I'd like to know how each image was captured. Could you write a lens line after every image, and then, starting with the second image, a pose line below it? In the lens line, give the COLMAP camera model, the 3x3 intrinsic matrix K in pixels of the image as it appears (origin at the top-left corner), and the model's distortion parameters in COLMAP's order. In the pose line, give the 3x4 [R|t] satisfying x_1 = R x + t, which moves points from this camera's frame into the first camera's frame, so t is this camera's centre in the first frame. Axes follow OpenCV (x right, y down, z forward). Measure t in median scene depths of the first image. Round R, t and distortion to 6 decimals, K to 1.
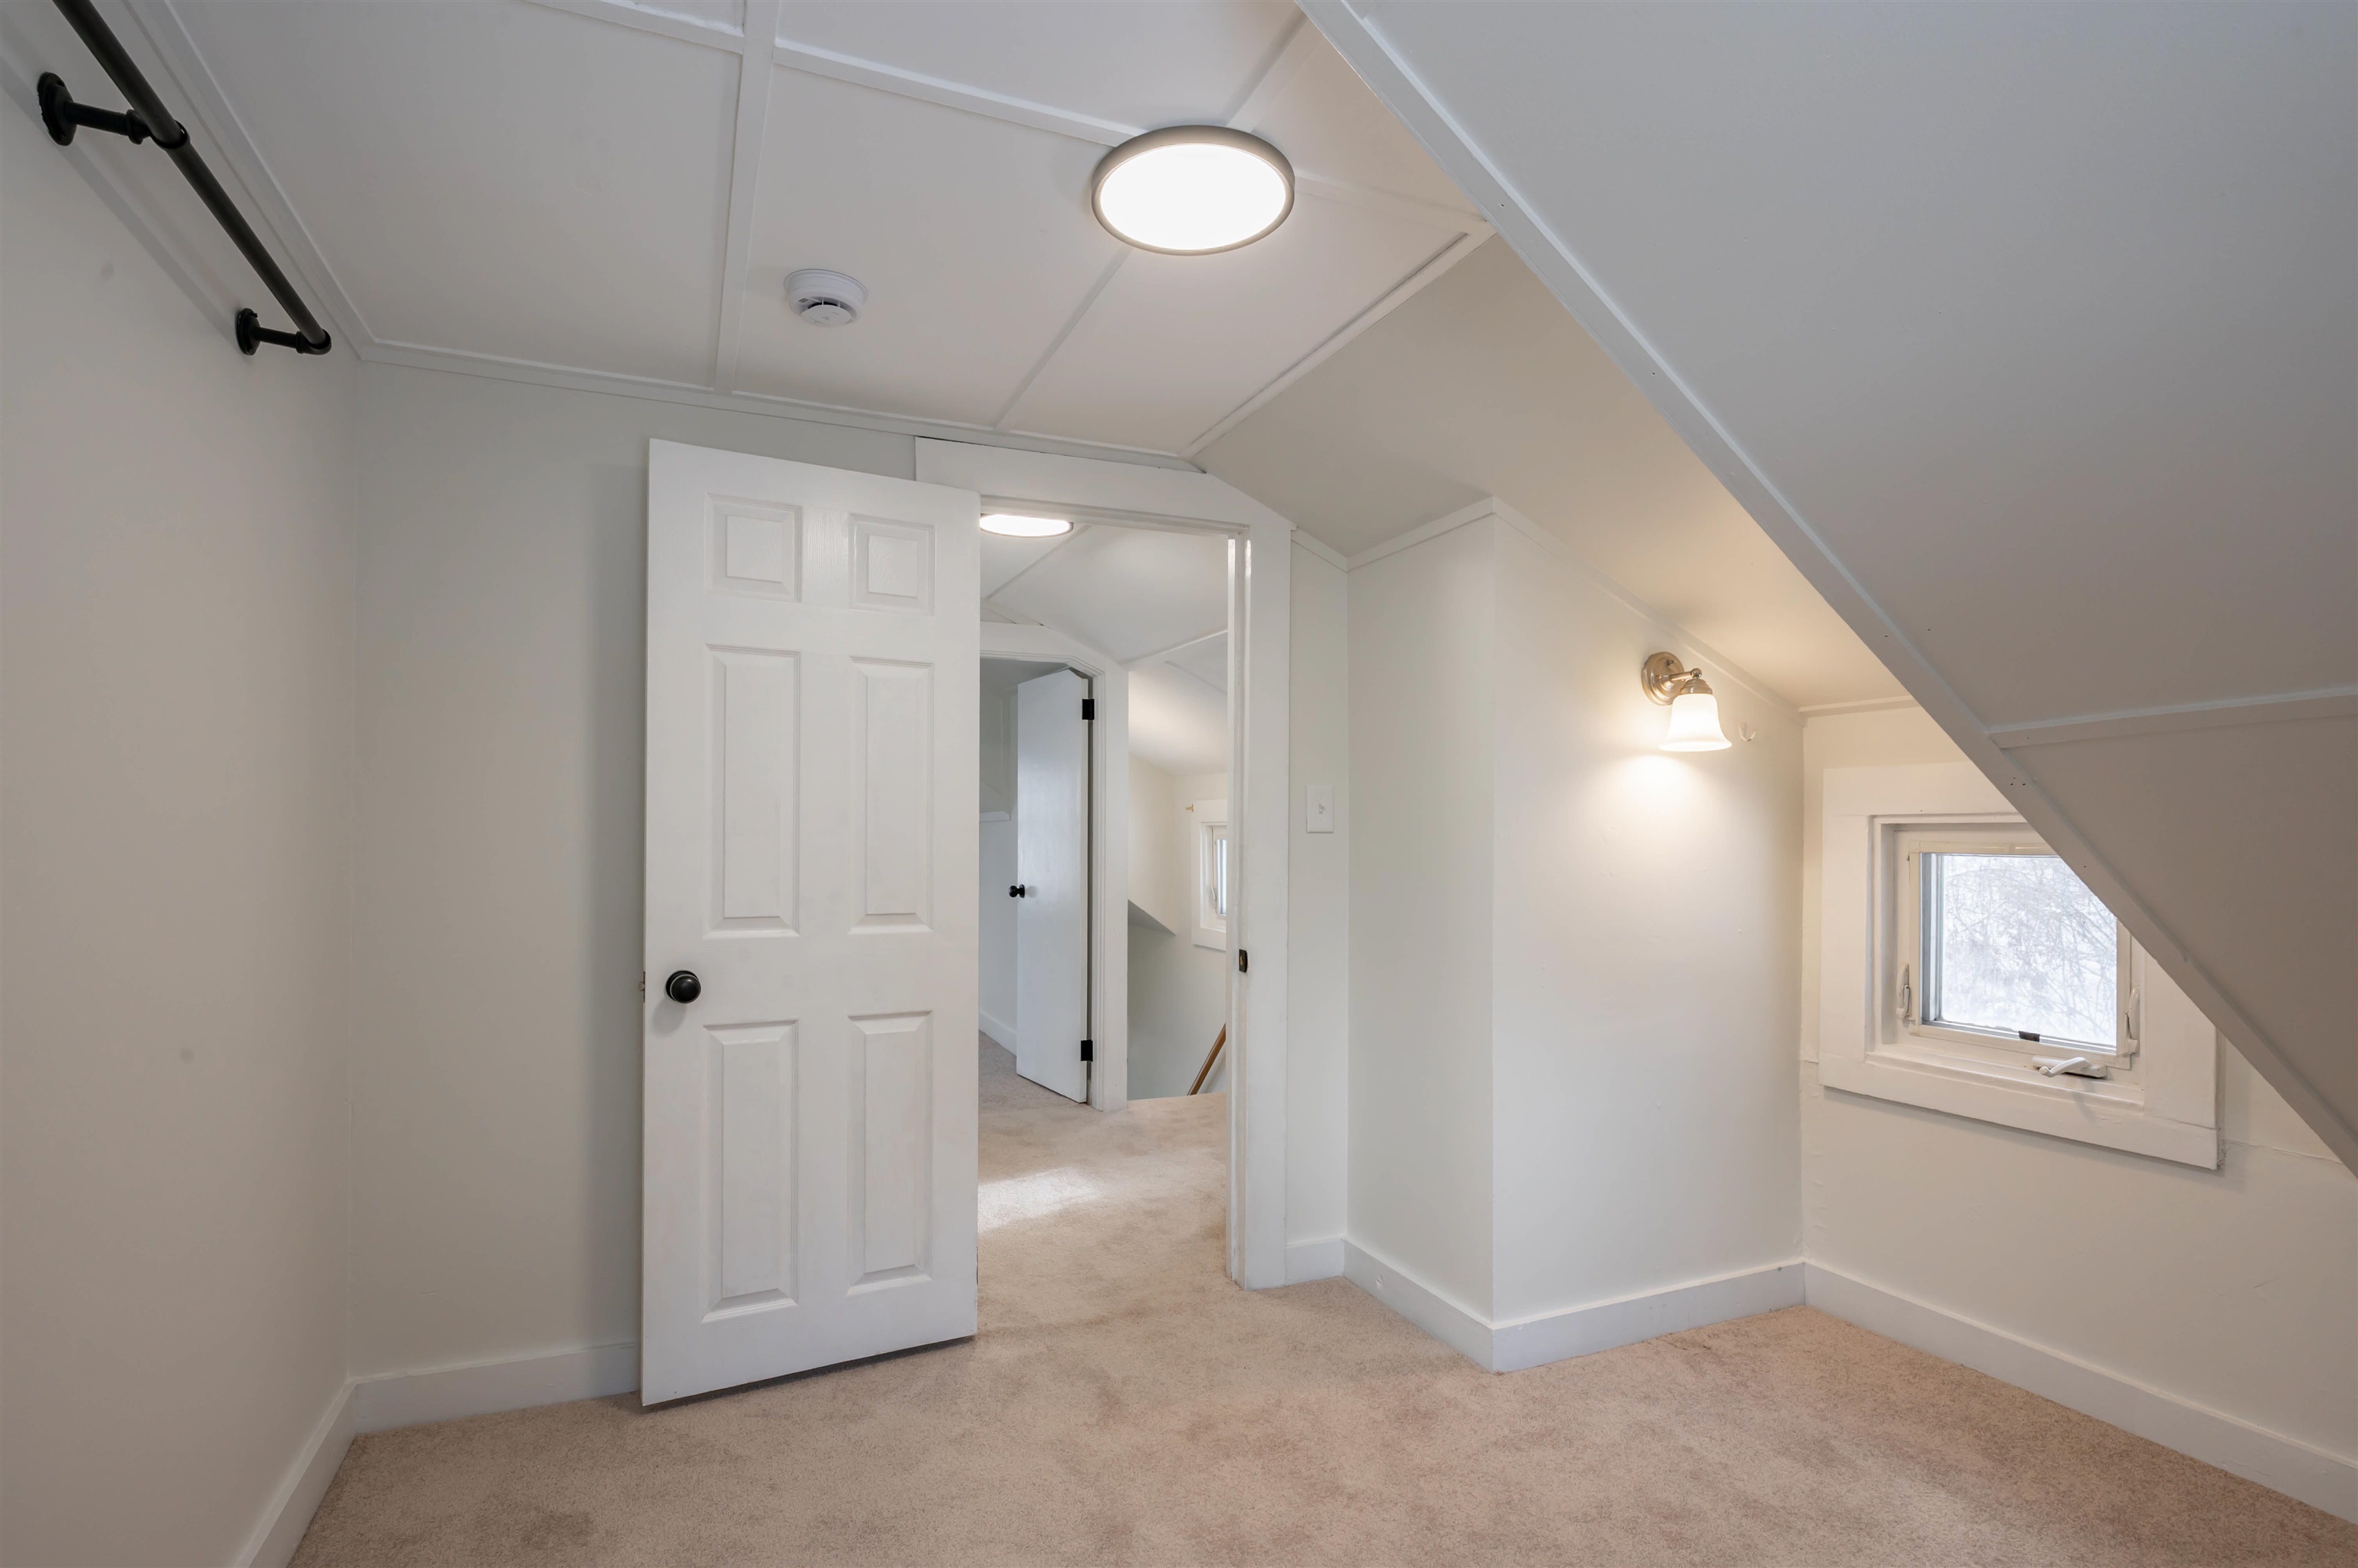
lens RADIAL K [[1187.6, 0, 1182.6], [0, 1187.6, 831.6], [0, 0, 1]] dist [0.001735, 0.000523]
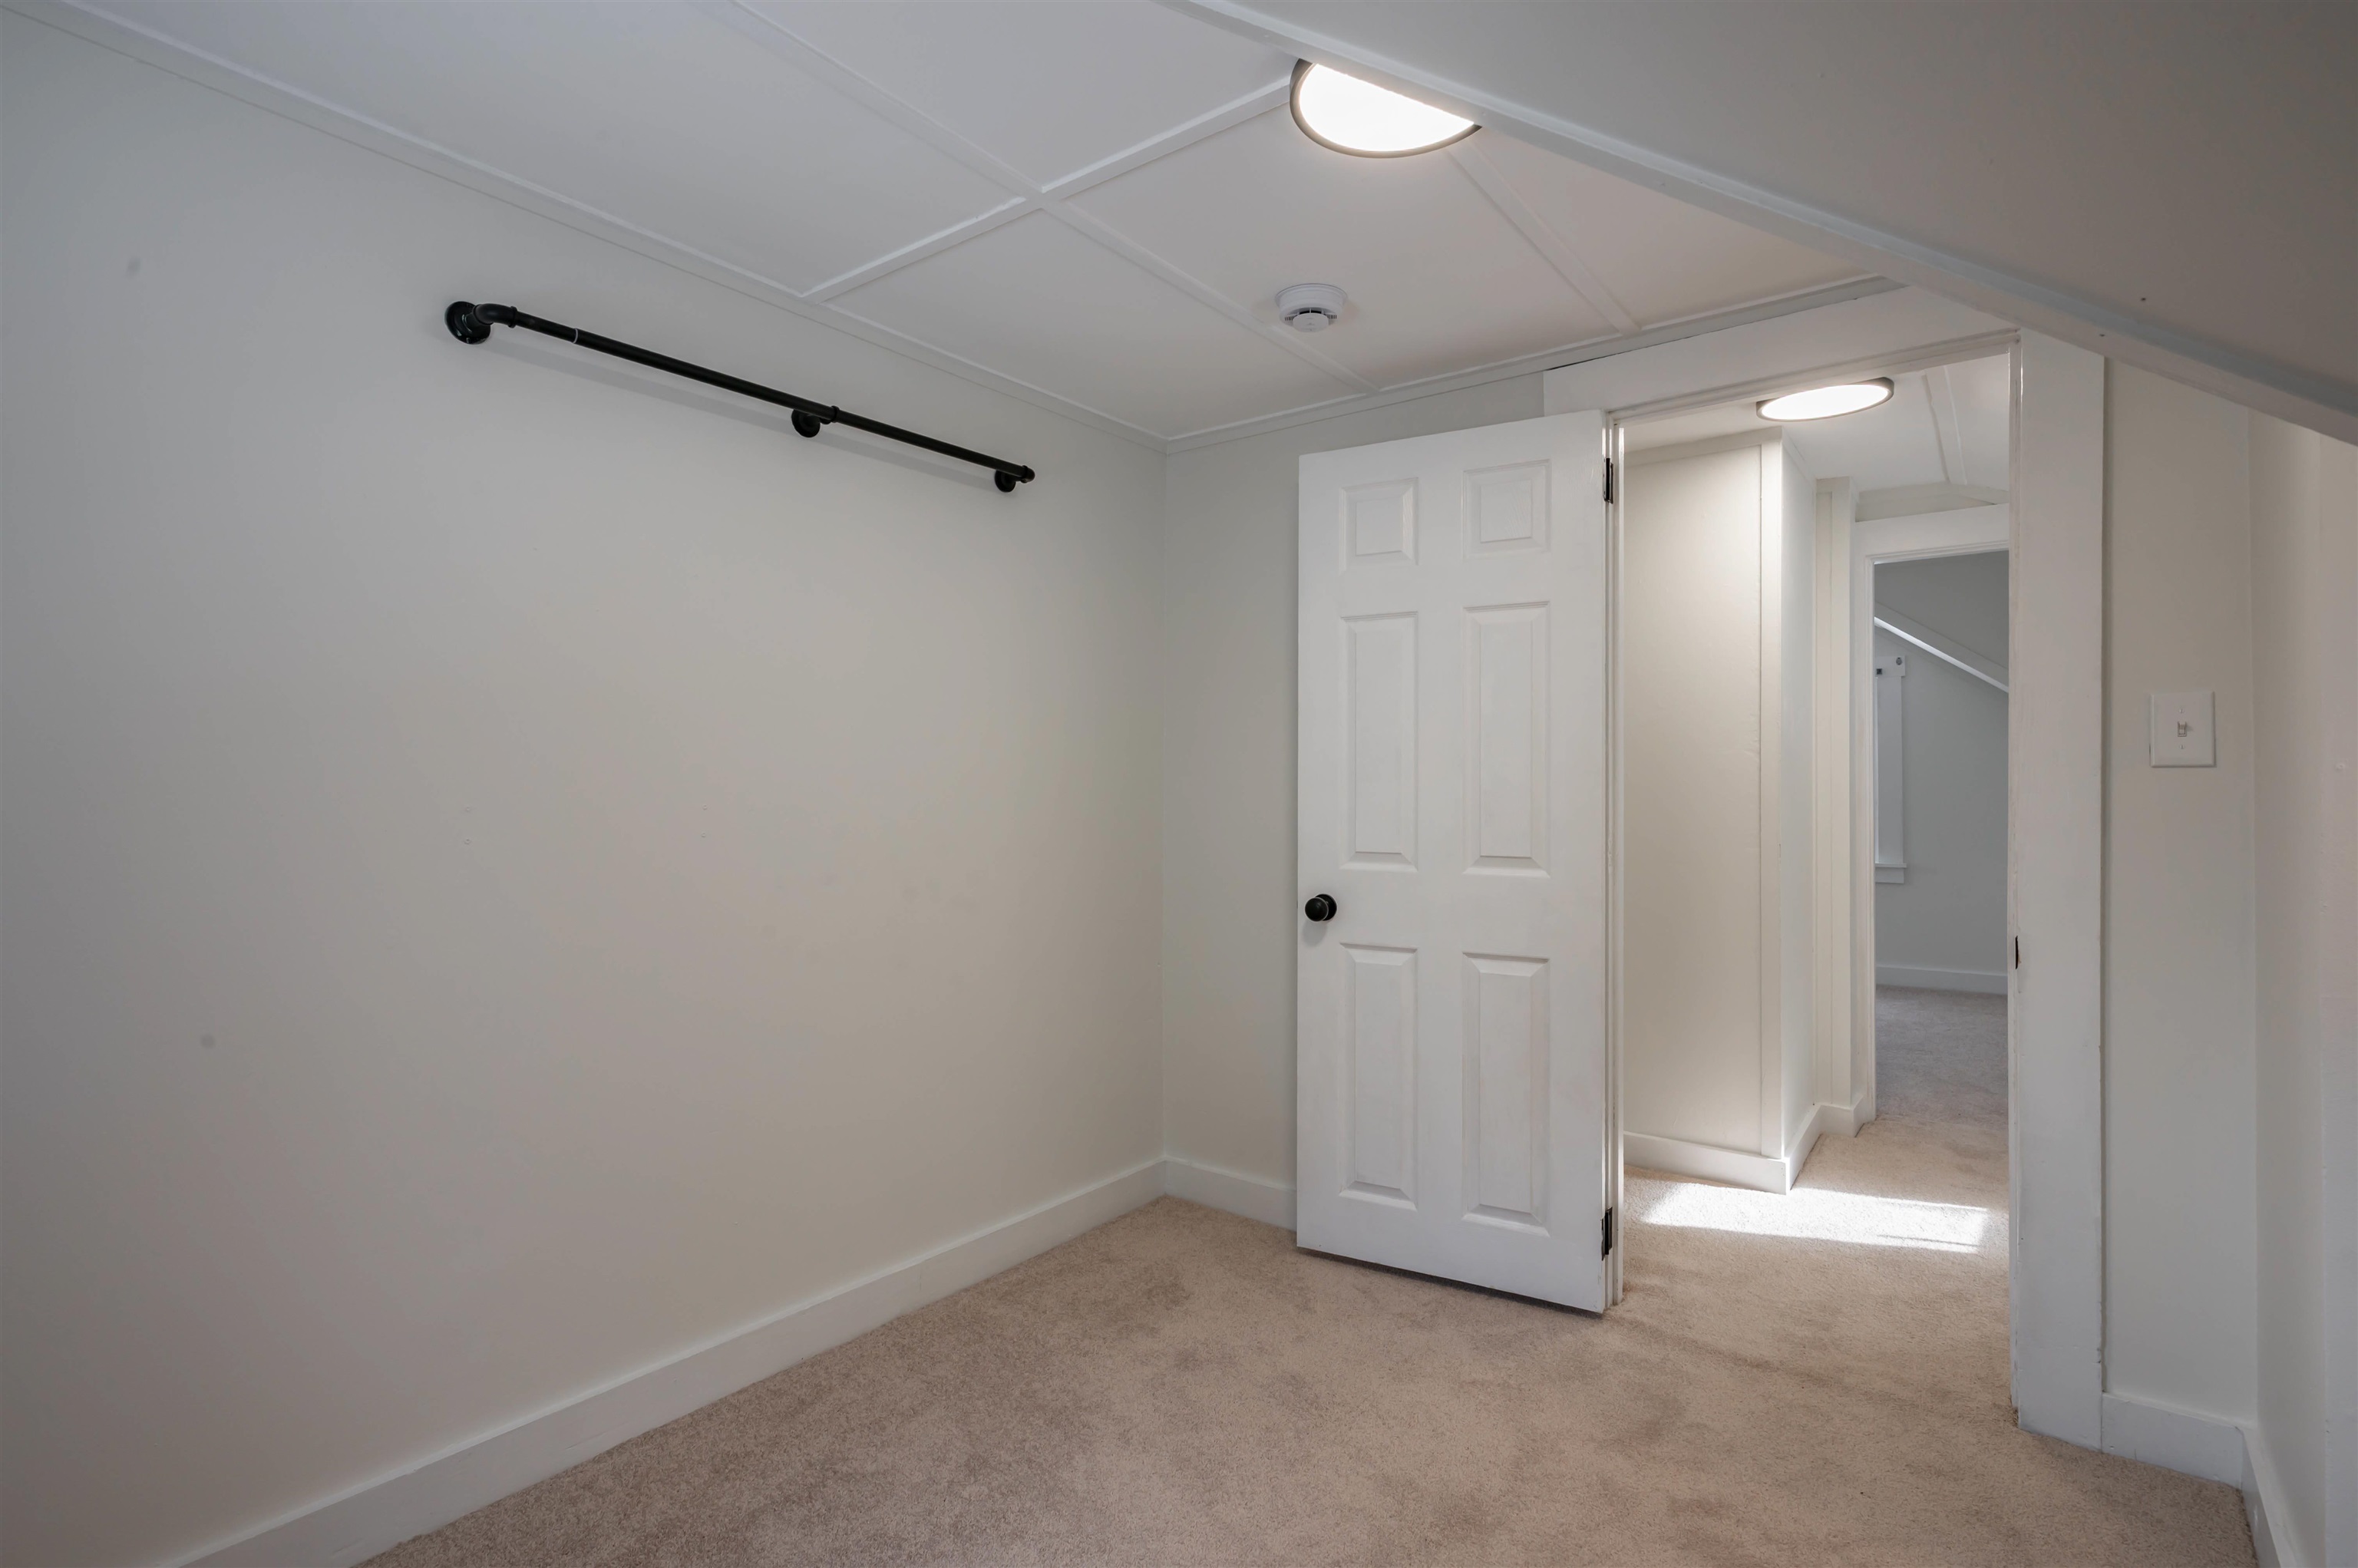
lens RADIAL K [[1148.8, 0, 1098.1], [0, 1148.8, 770.3], [0, 0, 1]] dist [0.002104, 0.000405]
pose [[0.473247, -0.014792, -0.880806, 0.472093], [0.013929, 0.999860, -0.009307, 0.000061], [0.880820, -0.007865, 0.473387, 0.245830]]
